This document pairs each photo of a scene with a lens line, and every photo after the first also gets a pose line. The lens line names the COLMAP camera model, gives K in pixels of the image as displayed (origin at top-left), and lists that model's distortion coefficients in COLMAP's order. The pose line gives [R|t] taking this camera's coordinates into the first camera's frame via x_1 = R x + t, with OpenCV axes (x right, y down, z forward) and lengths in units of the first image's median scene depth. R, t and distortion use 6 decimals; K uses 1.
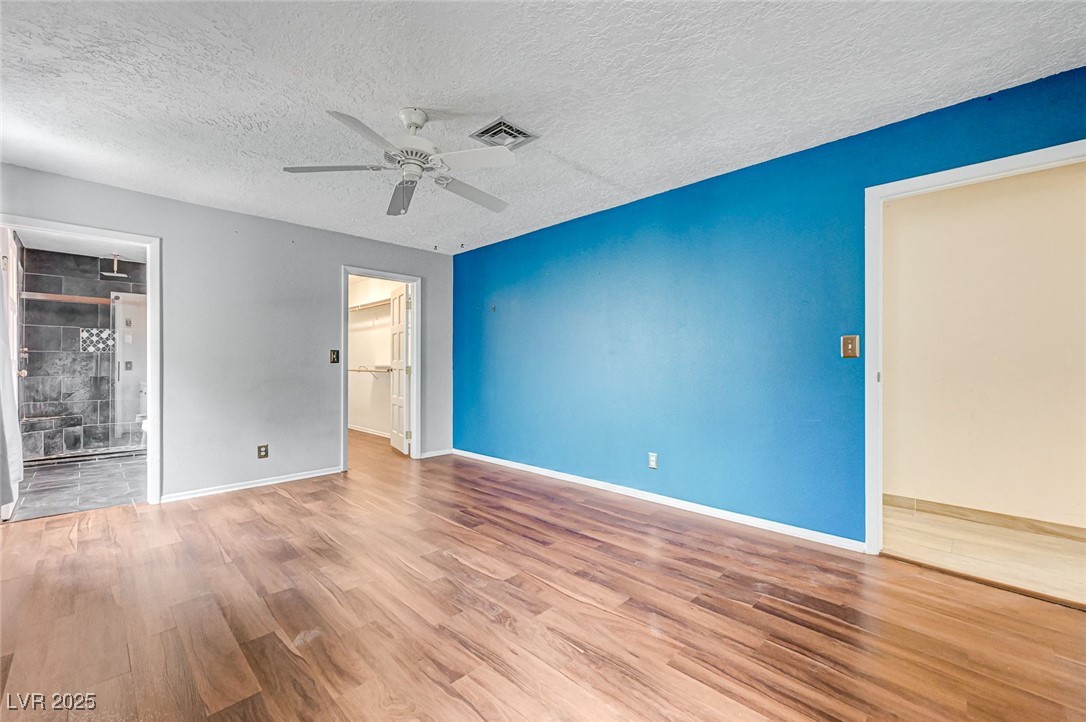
lens RADIAL K [[444.6, 0, 546.6], [0, 444.6, 363.3], [0, 0, 1]] dist [0.000062, -0.000157]
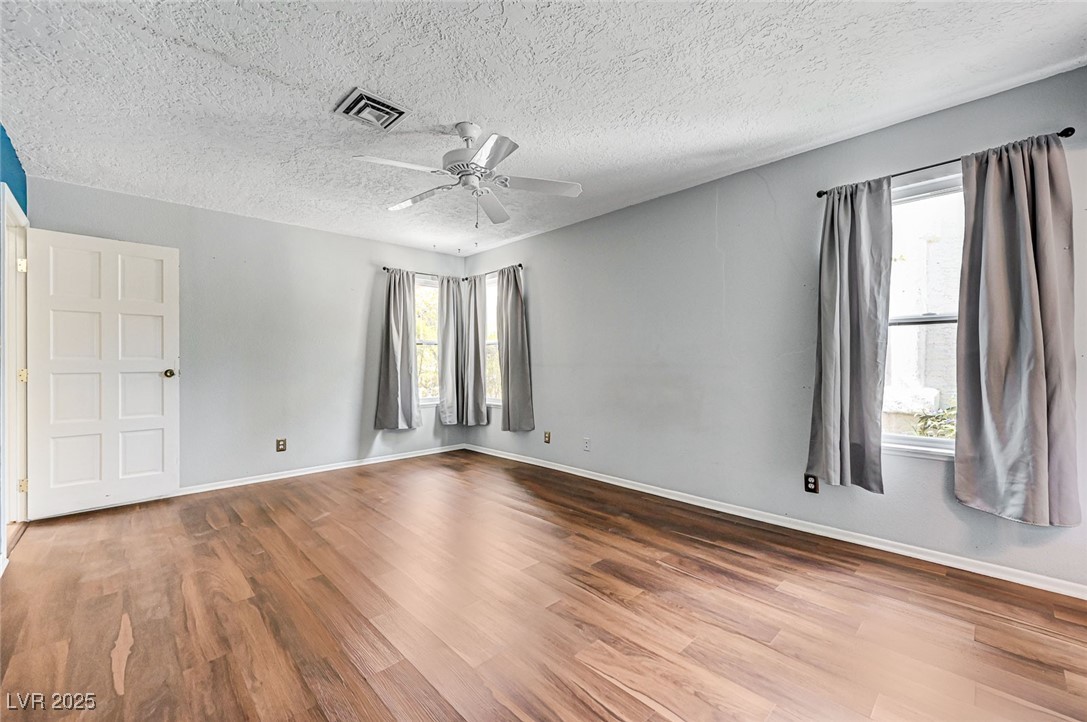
lens RADIAL K [[445.0, 0, 547.1], [0, 445.0, 363.3], [0, 0, 1]] dist [0.000062, -0.000157]
pose [[-0.999744, 0.003680, 0.022315, -0.482706], [0.003841, 0.999967, 0.007181, -0.002184], [-0.022288, 0.007265, -0.999725, 1.959720]]
